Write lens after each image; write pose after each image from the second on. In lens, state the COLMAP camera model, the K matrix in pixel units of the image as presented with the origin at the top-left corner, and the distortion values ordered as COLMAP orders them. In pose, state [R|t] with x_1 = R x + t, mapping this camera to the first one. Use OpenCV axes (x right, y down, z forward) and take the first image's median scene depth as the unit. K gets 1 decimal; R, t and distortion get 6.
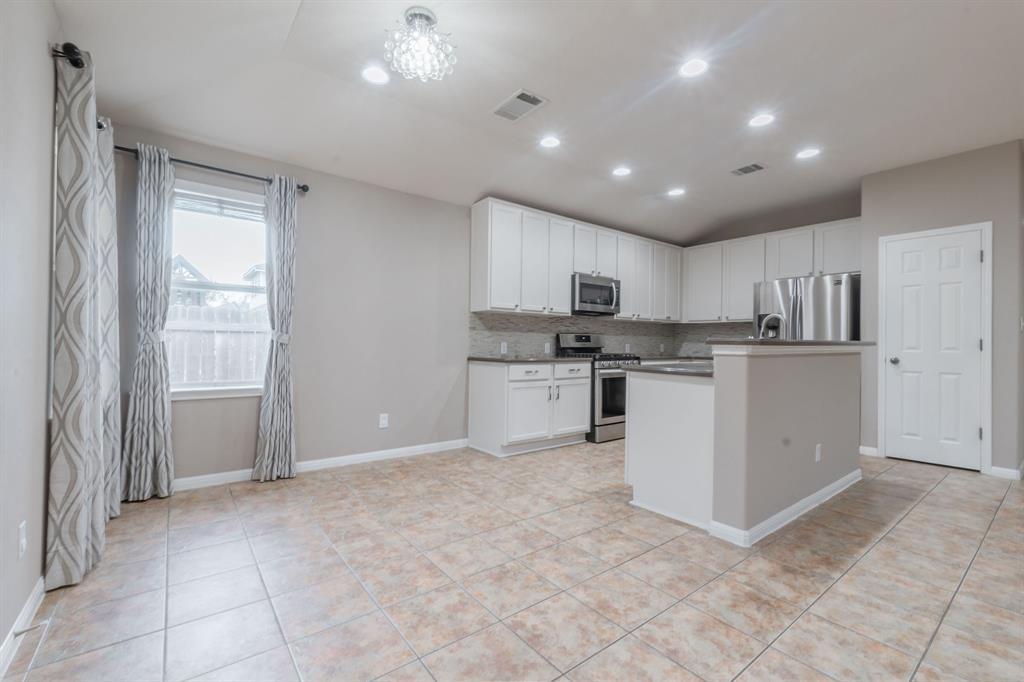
lens RADIAL K [[437.8, 0, 507.1], [0, 437.8, 341.4], [0, 0, 1]] dist [-0.006889, 0.002117]
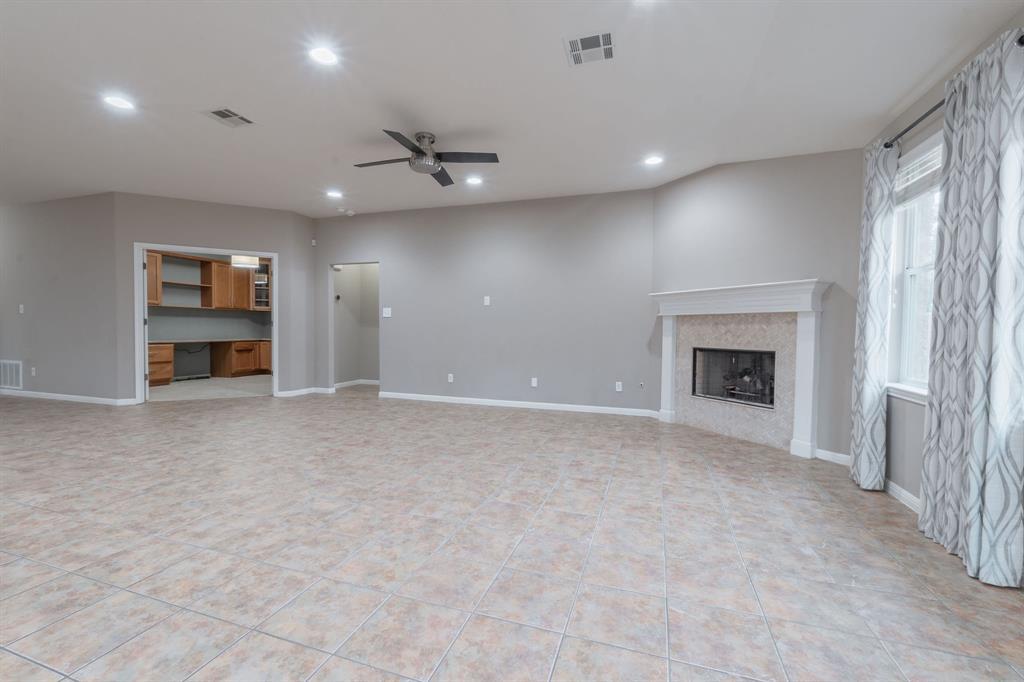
lens RADIAL K [[437.8, 0, 507.1], [0, 437.8, 341.4], [0, 0, 1]] dist [-0.006889, 0.002117]
pose [[-0.557347, -0.042451, 0.829194, 0.054165], [-0.021447, 0.999095, 0.036733, 0.004061], [-0.830002, 0.002689, -0.557753, 0.446150]]
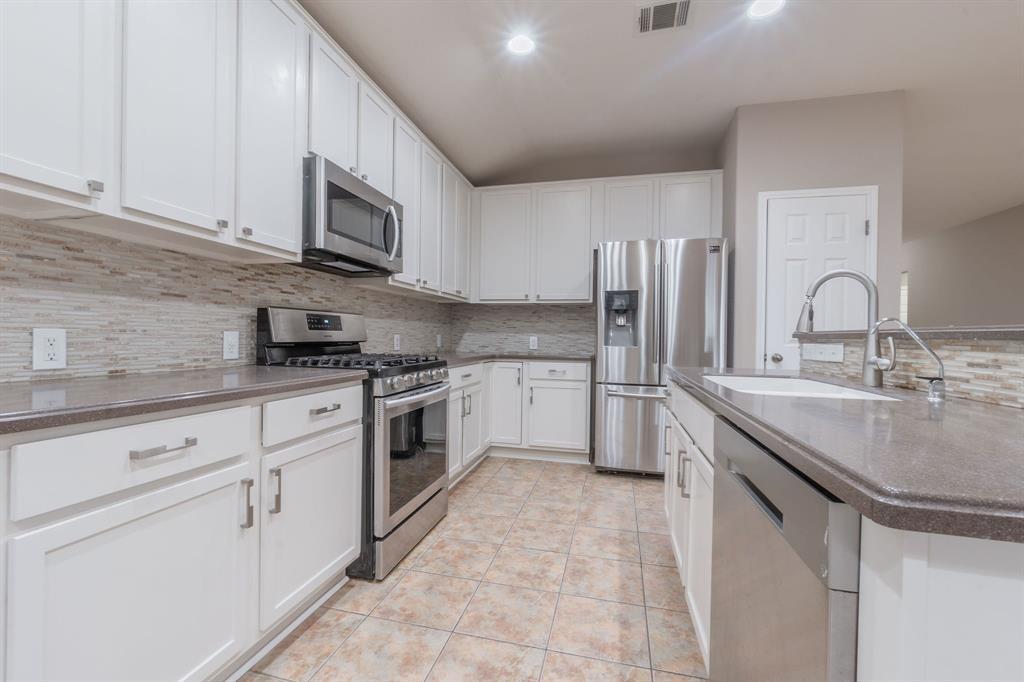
lens RADIAL K [[437.8, 0, 507.1], [0, 437.8, 341.4], [0, 0, 1]] dist [-0.006889, 0.002117]
pose [[0.783297, -0.006824, 0.621610, 0.066865], [-0.006739, 0.999788, 0.019468, 0.004733], [-0.621611, -0.019438, 0.783085, 0.840852]]
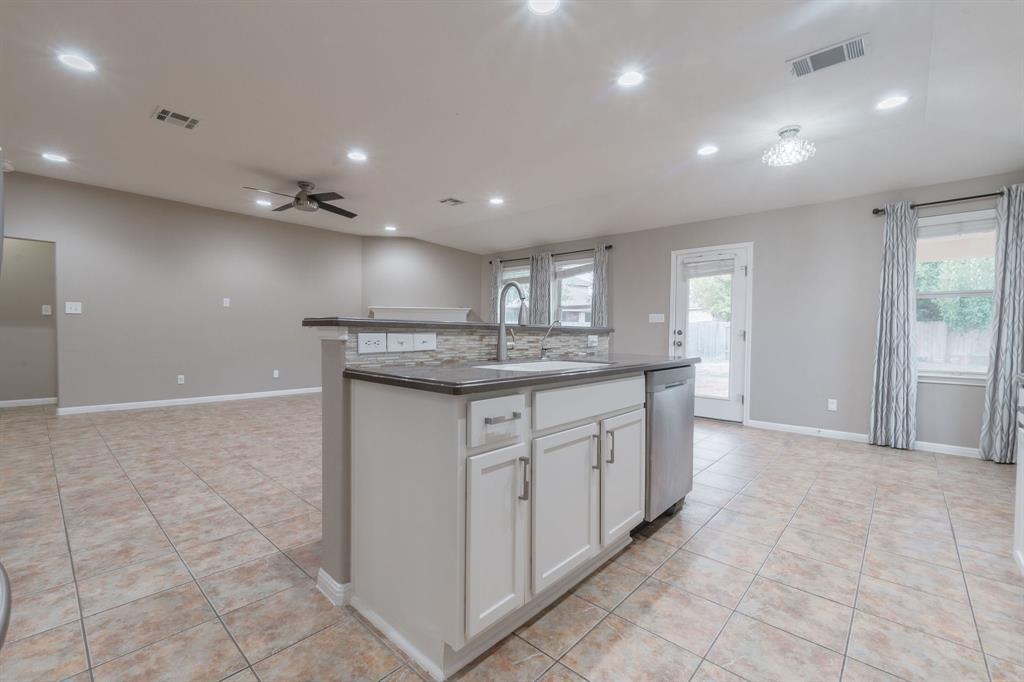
lens RADIAL K [[437.8, 0, 507.1], [0, 437.8, 341.4], [0, 0, 1]] dist [-0.006889, 0.002117]
pose [[-0.983923, -0.020511, -0.177409, 0.710034], [-0.023772, 0.999585, 0.016272, 0.014883], [0.177002, 0.020228, -0.984003, 1.582002]]
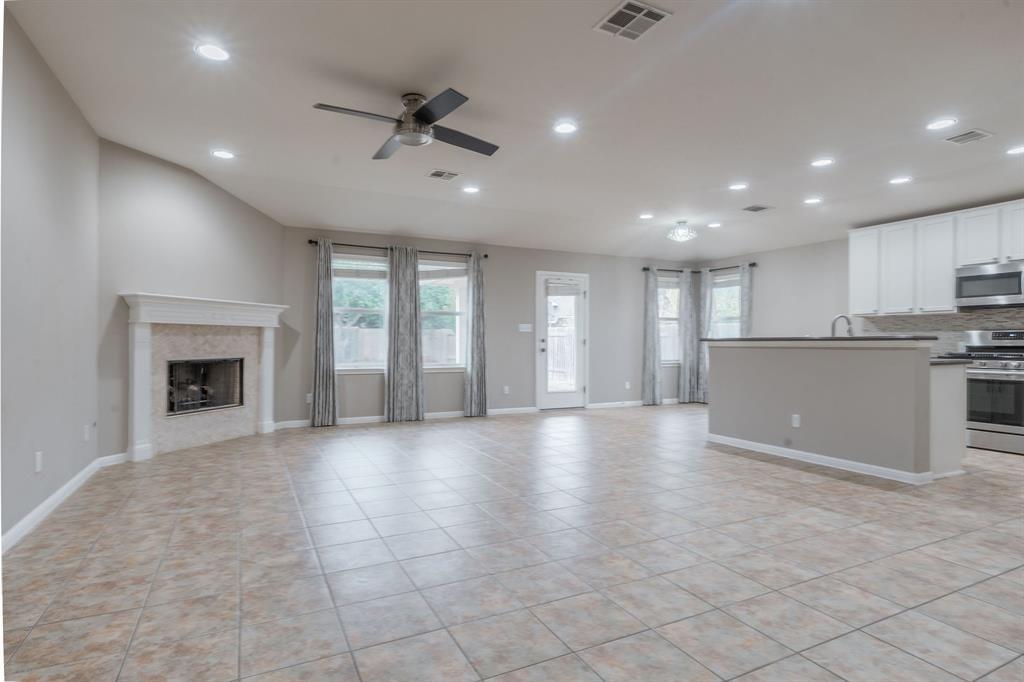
lens RADIAL K [[536.7, 0, 506.7], [0, 536.7, 342.8], [0, 0, 1]] dist [0.000625, -0.000088]
pose [[-0.194131, -0.009413, -0.980931, 2.150053], [0.000541, 0.999953, -0.009703, 0.025992], [0.980976, -0.002414, -0.194116, 0.384259]]
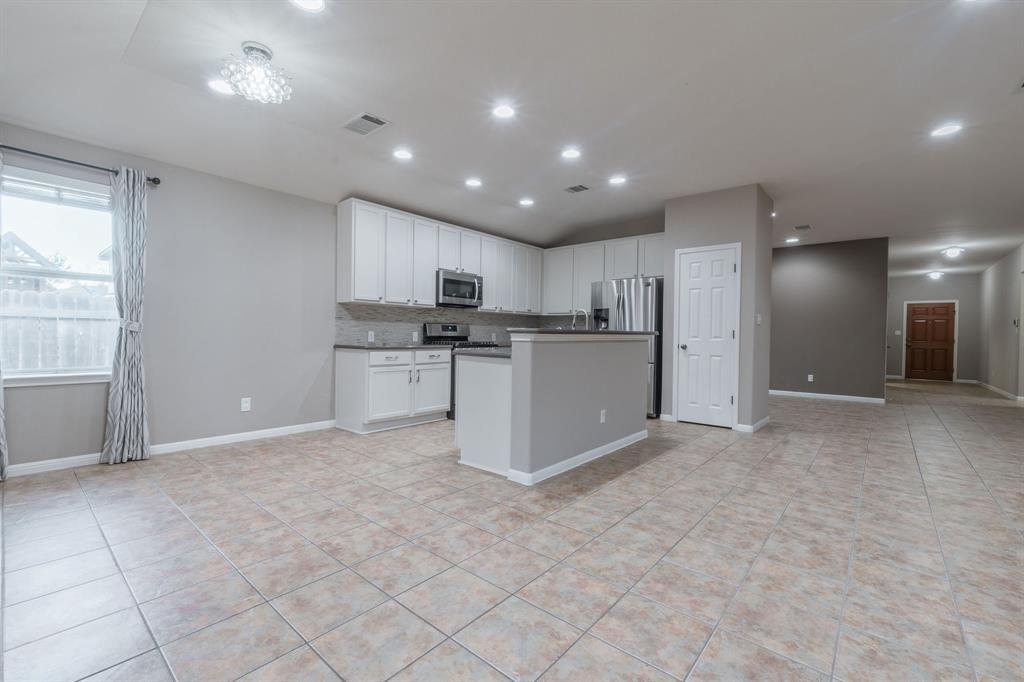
lens RADIAL K [[437.8, 0, 507.1], [0, 437.8, 341.4], [0, 0, 1]] dist [-0.006889, 0.002117]
pose [[0.979057, -0.000475, 0.203586, 0.141572], [-0.004257, 0.999731, 0.022807, 0.001654], [-0.203542, -0.023196, 0.978791, -0.188580]]
